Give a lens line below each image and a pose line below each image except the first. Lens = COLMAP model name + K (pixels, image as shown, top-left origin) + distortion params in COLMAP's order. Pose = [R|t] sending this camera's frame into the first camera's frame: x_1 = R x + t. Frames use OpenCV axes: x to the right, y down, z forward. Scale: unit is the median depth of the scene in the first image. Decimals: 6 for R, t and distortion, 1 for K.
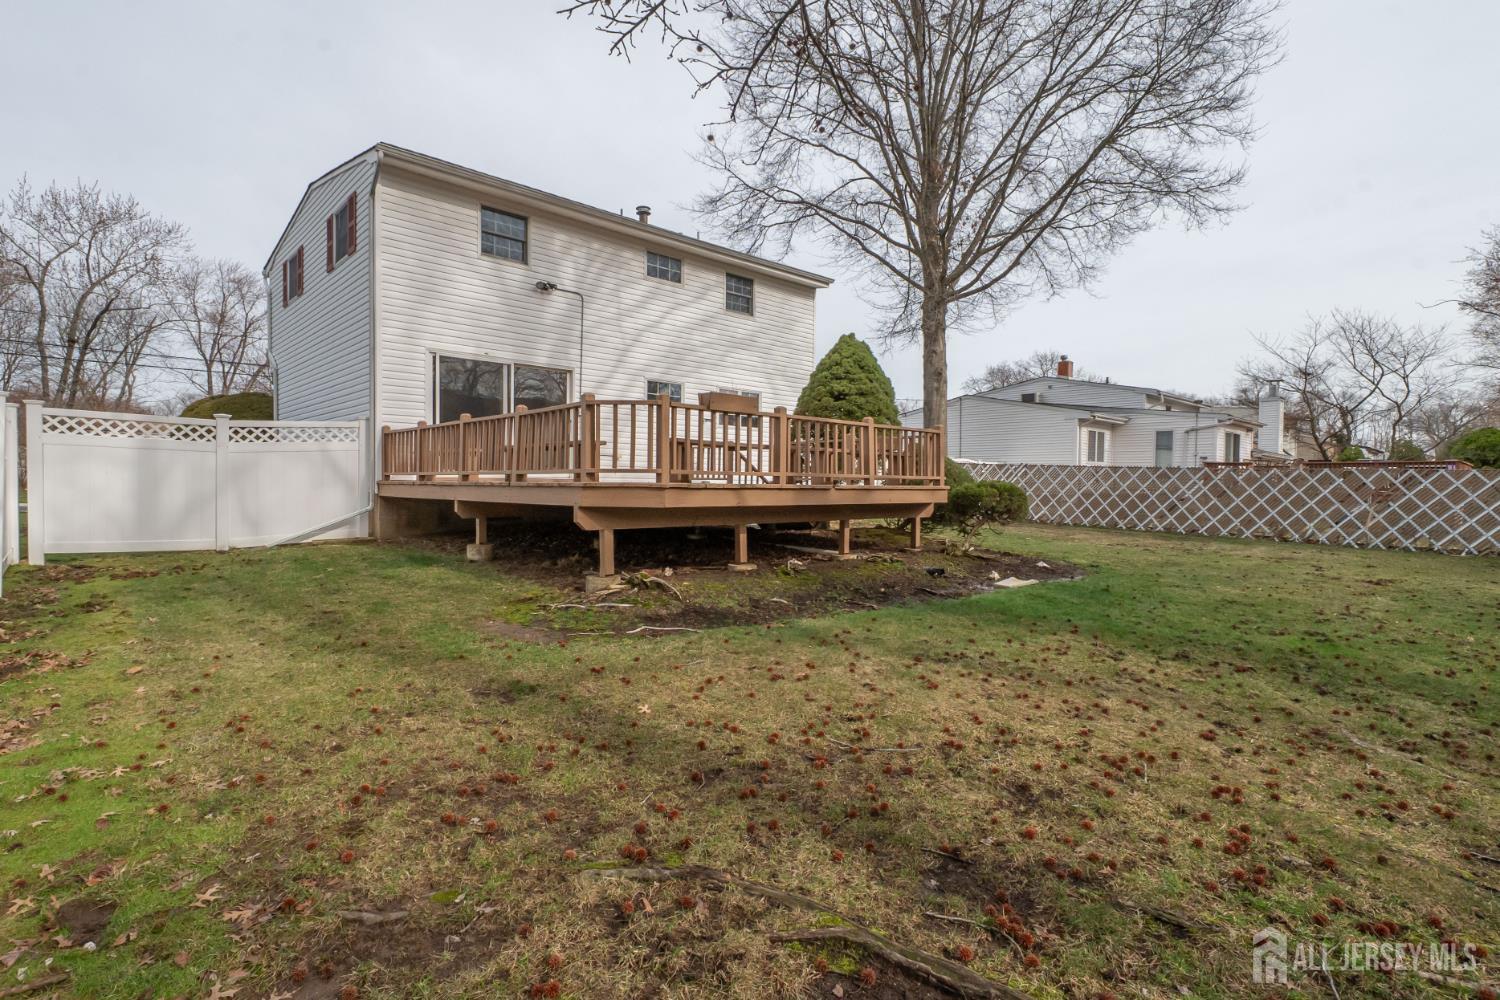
lens RADIAL K [[659.2, 0, 744.0], [0, 659.2, 497.9], [0, 0, 1]] dist [0.011586, -0.010315]
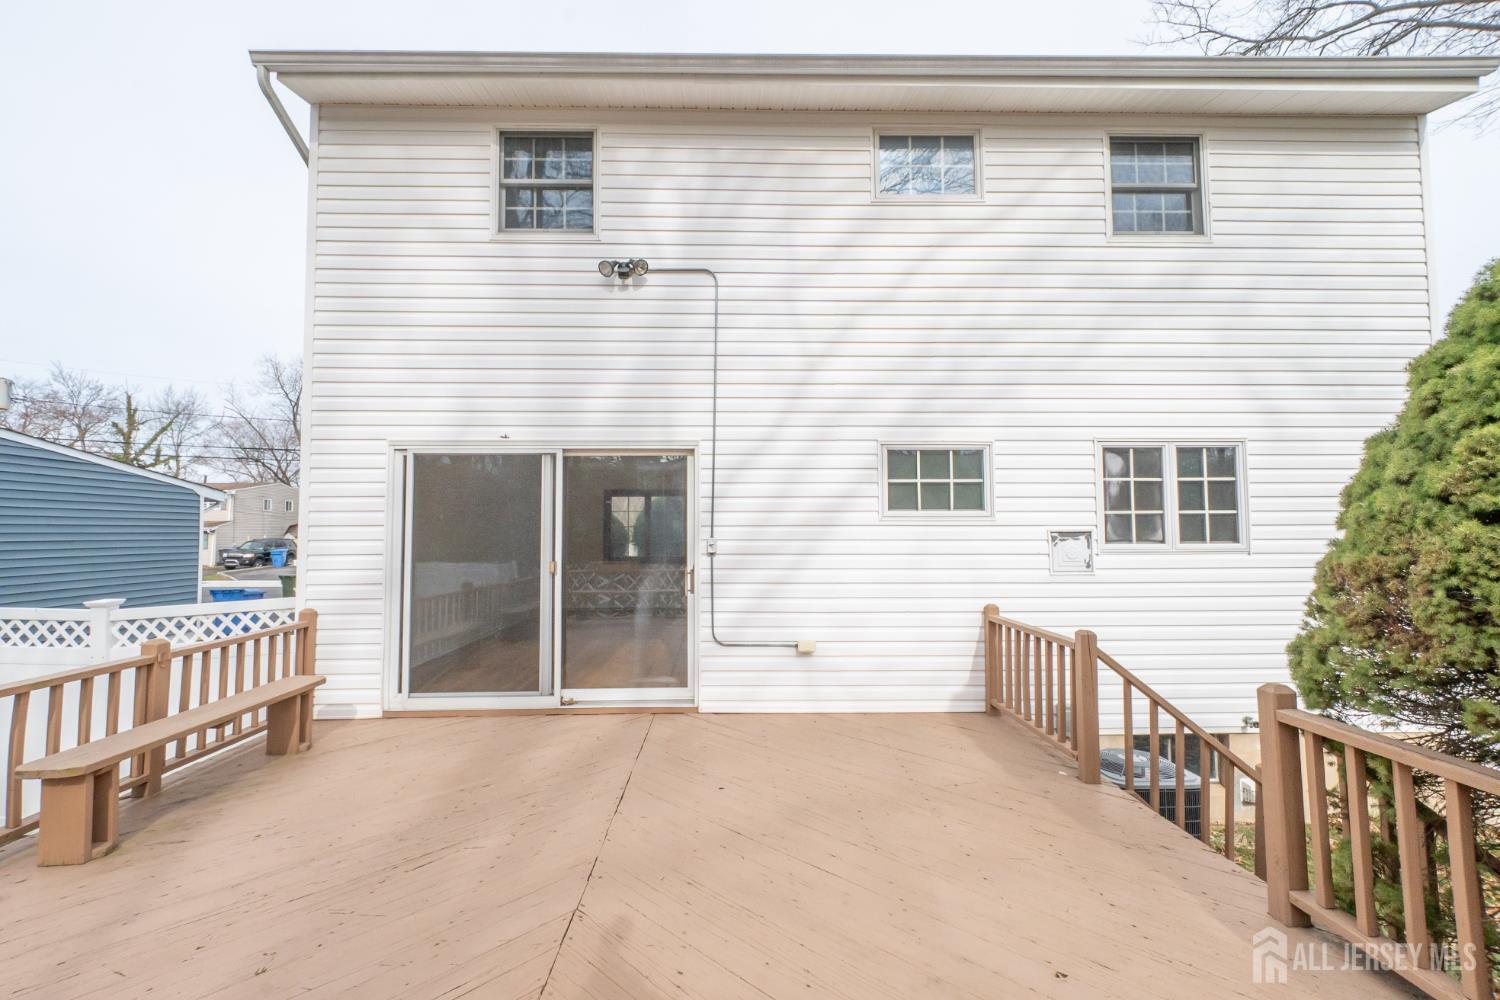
lens RADIAL K [[659.2, 0, 744.0], [0, 659.2, 497.9], [0, 0, 1]] dist [0.011586, -0.010315]
pose [[0.814560, -0.049408, -0.577971, 0.011279], [0.019101, 0.998110, -0.058404, -0.131863], [0.579764, 0.036534, 0.813965, 0.653487]]
